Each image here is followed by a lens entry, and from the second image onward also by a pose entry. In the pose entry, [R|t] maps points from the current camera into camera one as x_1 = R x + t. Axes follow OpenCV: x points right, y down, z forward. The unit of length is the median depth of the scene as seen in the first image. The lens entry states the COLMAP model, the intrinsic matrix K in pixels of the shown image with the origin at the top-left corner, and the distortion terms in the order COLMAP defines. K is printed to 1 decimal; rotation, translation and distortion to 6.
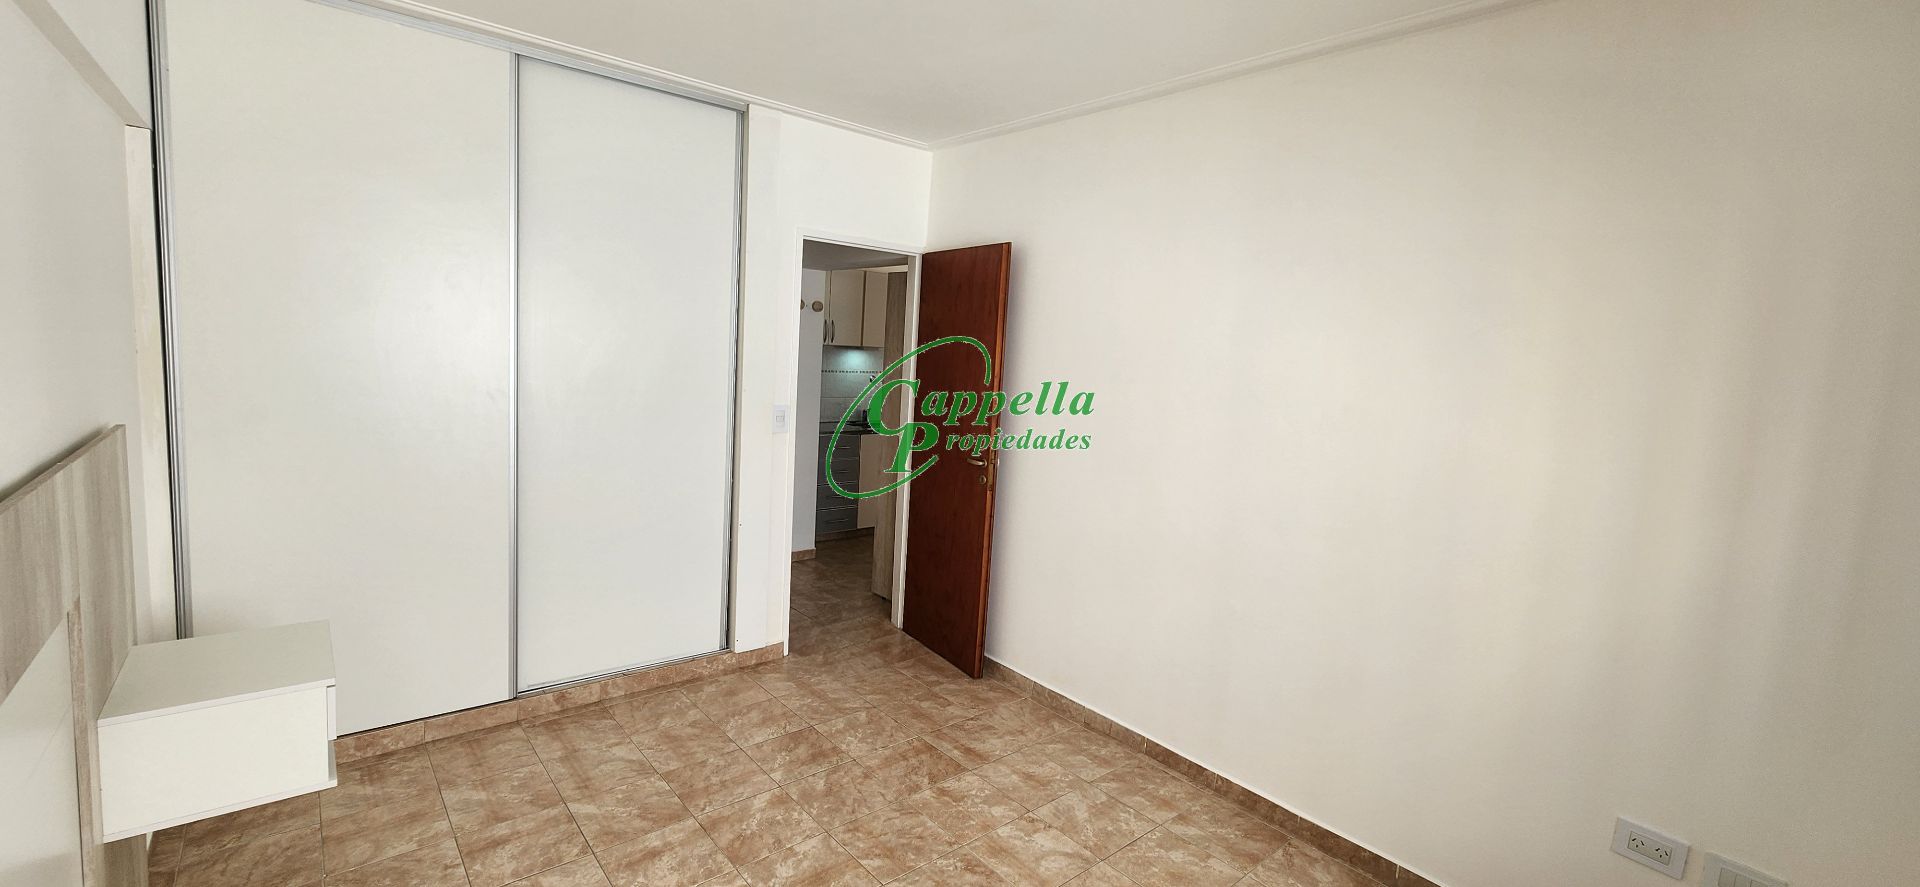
lens RADIAL K [[775.2, 0, 948.9], [0, 775.2, 427.8], [0, 0, 1]] dist [0.001130, -0.000618]
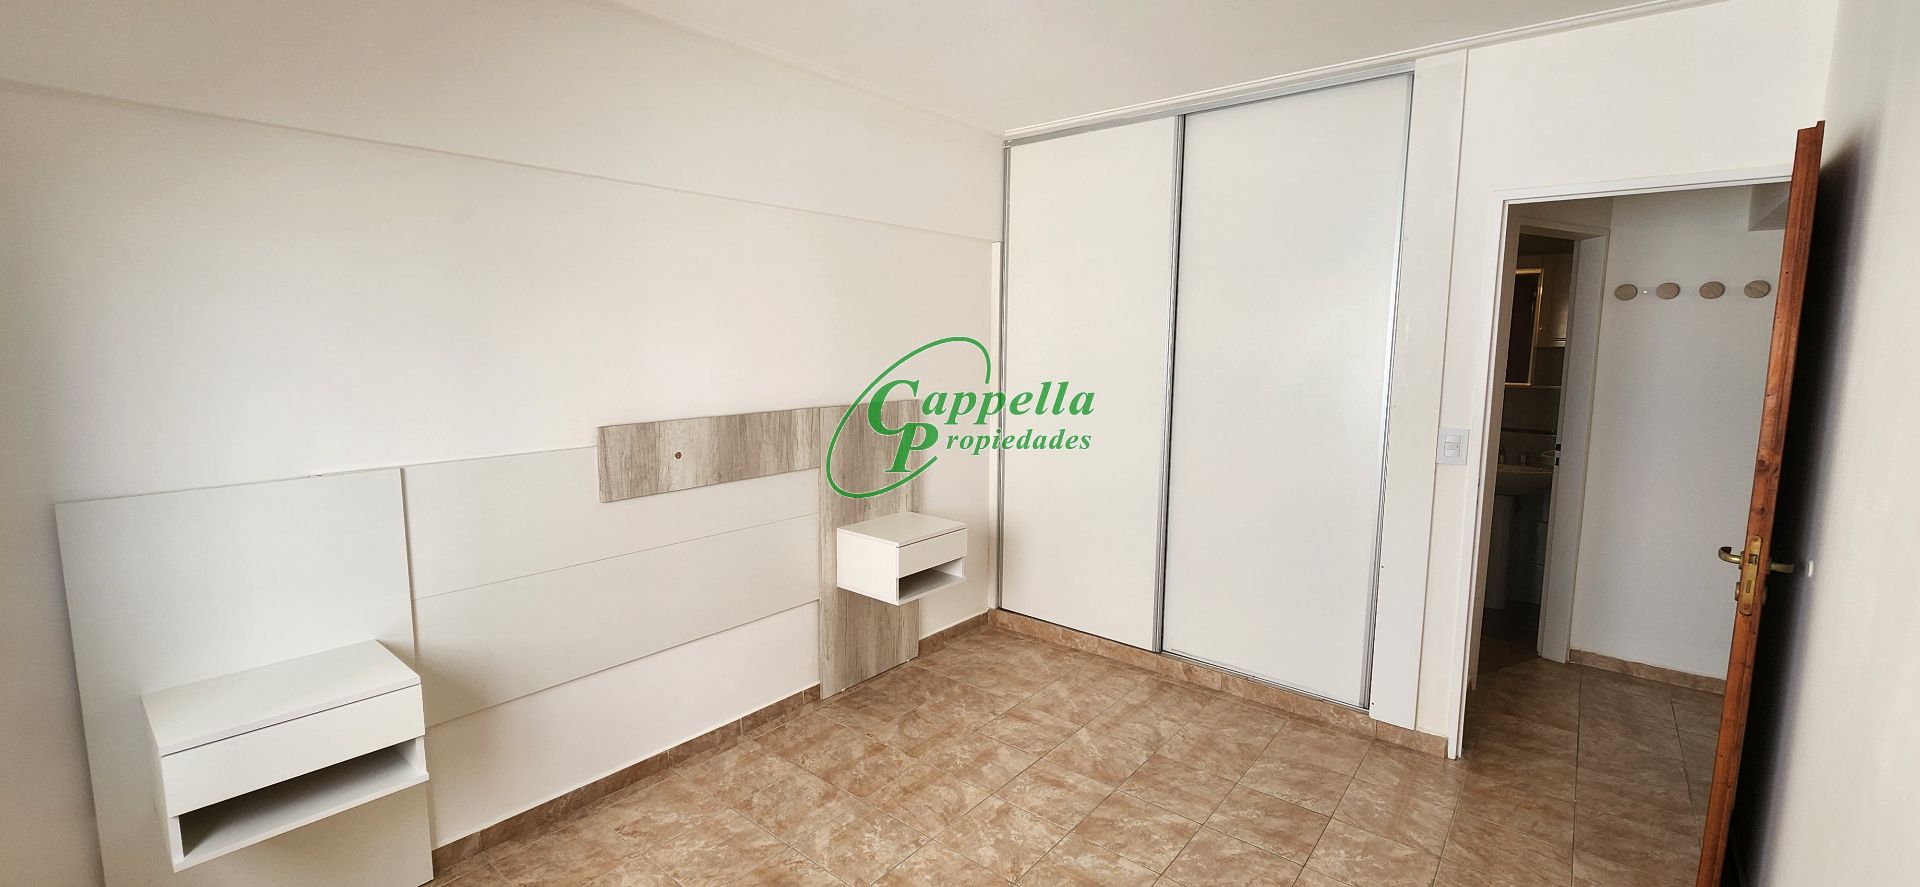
lens RADIAL K [[775.2, 0, 948.9], [0, 775.2, 427.8], [0, 0, 1]] dist [0.001130, -0.000618]
pose [[0.176957, 0.056372, -0.982603, 0.559787], [-0.102001, 0.994033, 0.038658, -0.009676], [0.978919, 0.093386, 0.181651, 0.455992]]
